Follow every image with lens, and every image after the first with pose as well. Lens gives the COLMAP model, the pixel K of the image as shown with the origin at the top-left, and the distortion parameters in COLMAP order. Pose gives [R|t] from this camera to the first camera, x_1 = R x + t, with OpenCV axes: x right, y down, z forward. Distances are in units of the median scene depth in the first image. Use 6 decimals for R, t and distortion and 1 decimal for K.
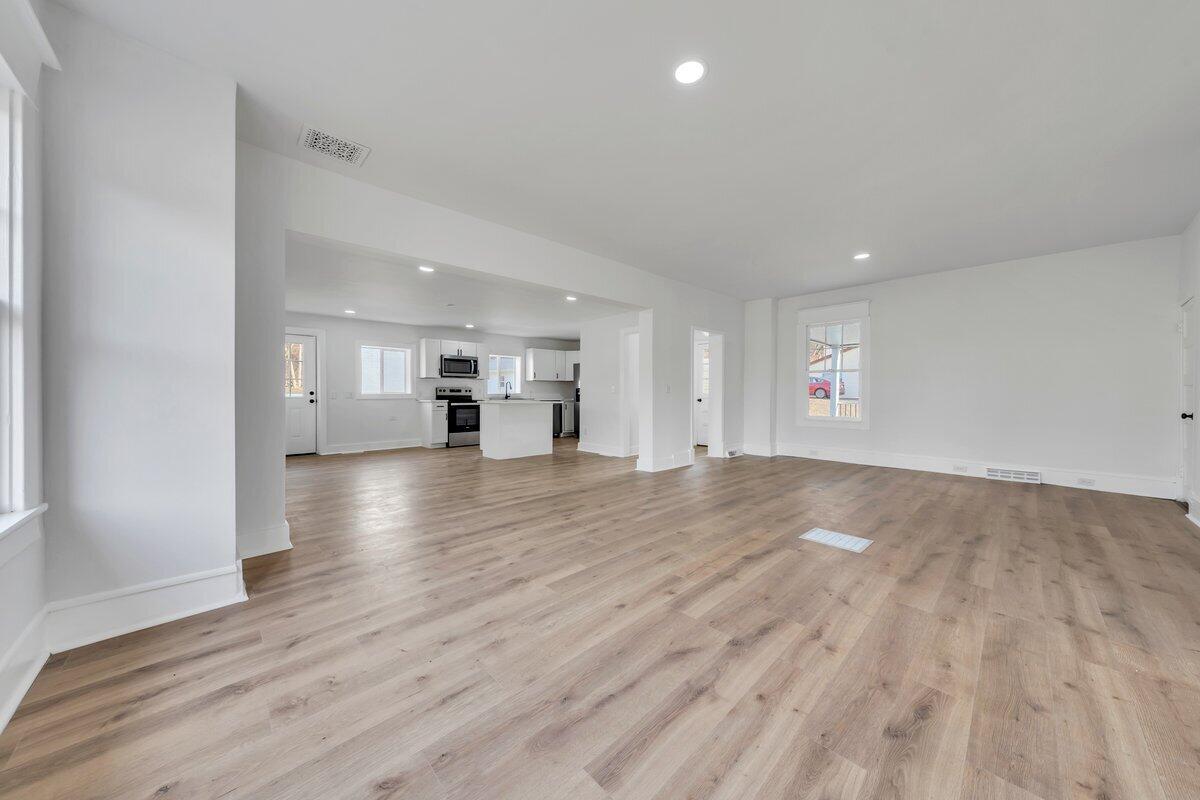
lens RADIAL K [[409.5, 0, 594.8], [0, 409.5, 396.1], [0, 0, 1]] dist [-0.000732, -0.000016]
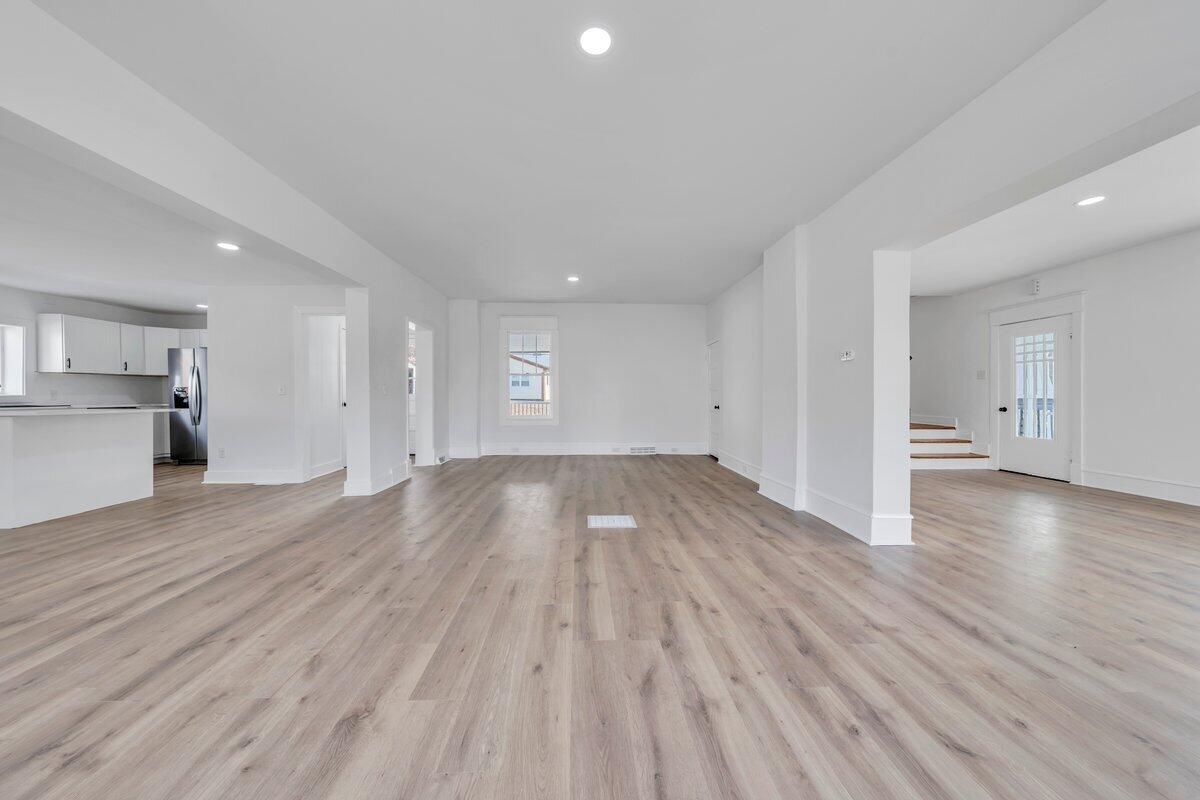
lens RADIAL K [[409.5, 0, 597.3], [0, 409.5, 396.8], [0, 0, 1]] dist [-0.000732, -0.000016]
pose [[0.651757, -0.005181, 0.758410, -0.356693], [0.005923, 0.999981, 0.001742, -0.004274], [-0.758404, 0.003357, 0.651776, 0.318977]]
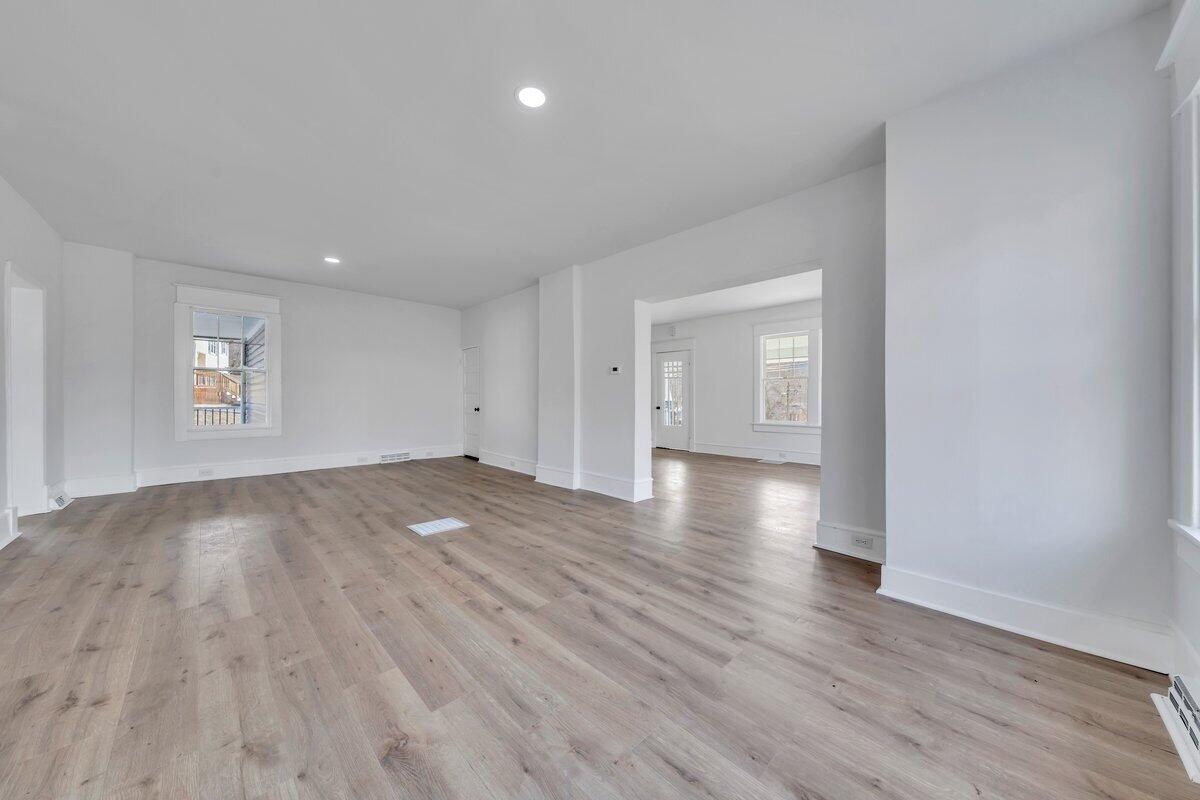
lens RADIAL K [[409.5, 0, 600.9], [0, 409.5, 400.4], [0, 0, 1]] dist [-0.000732, -0.000016]
pose [[-0.025701, -0.007963, 0.999638, -0.647939], [0.001181, 0.999967, 0.007996, -0.010930], [-0.999669, 0.001386, -0.025691, 0.662662]]
